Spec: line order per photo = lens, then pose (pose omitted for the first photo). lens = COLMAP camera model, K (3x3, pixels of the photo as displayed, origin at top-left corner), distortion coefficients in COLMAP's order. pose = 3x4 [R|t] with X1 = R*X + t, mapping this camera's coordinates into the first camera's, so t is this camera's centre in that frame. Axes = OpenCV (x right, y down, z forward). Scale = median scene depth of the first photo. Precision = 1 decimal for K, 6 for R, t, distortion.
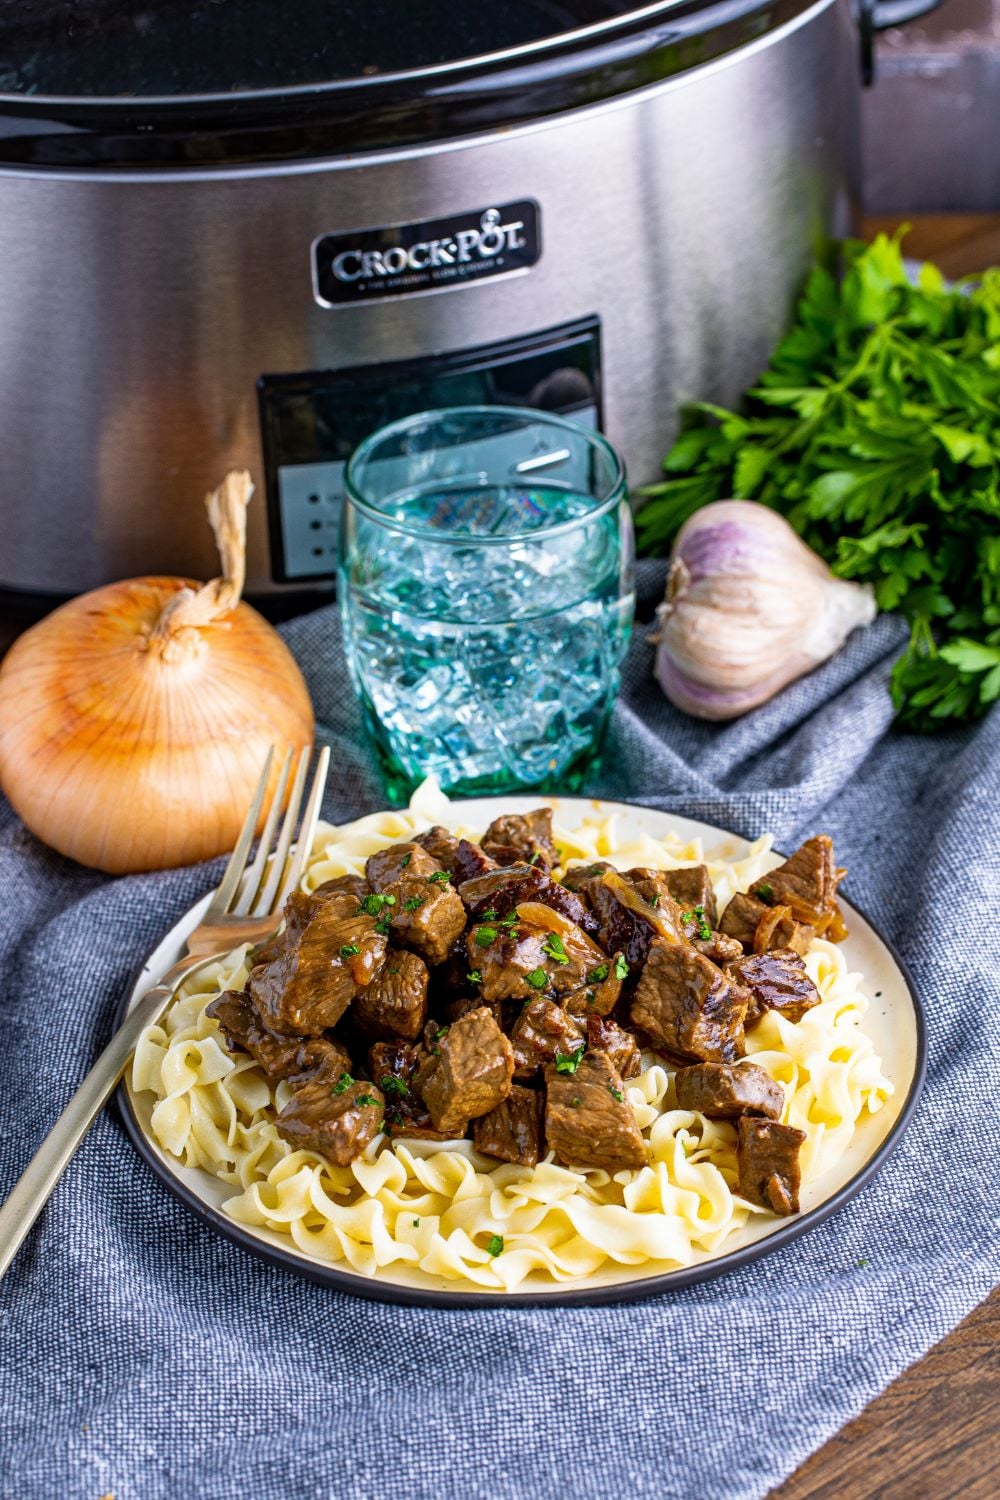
lens RADIAL K [[5327.3, 0, 528.3], [0, 5327.3, 649.6], [0, 0, 1]] dist [-0.007248, 0.000000]
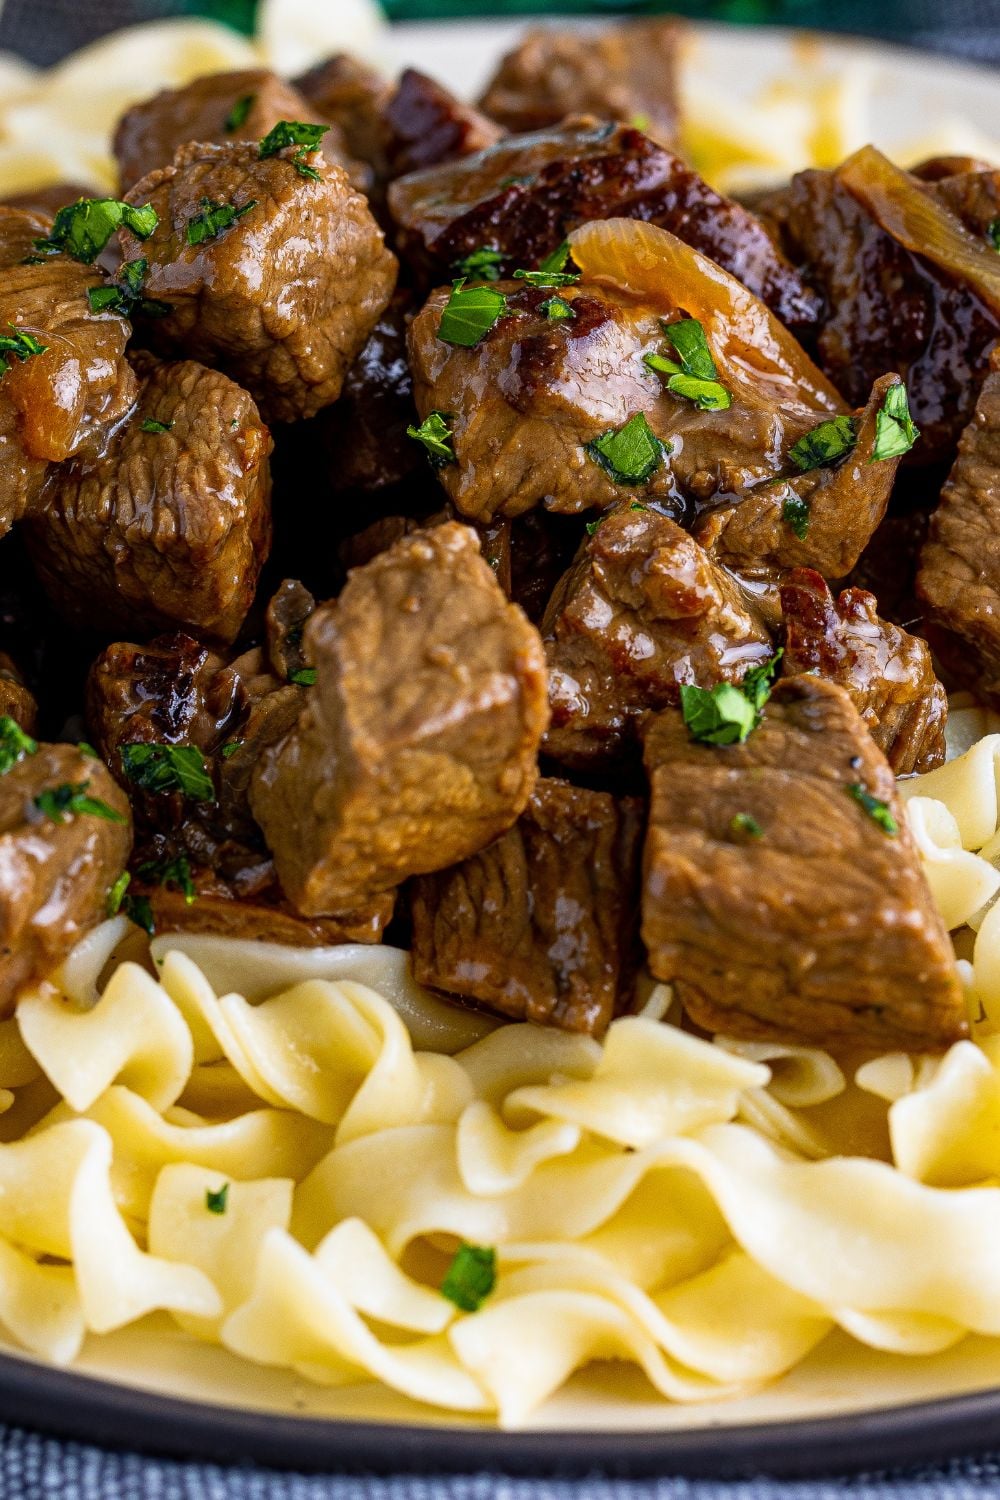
lens RADIAL K [[8249.9, 0, 498.5], [0, 8249.9, 749.7], [0, 0, 1]] dist [-0.233653, 0.000000]
pose [[0.999501, 0.030524, -0.008077, -0.001565], [-0.030350, 0.999323, 0.020805, 0.070312], [0.008707, -0.020549, 0.999751, 0.515507]]
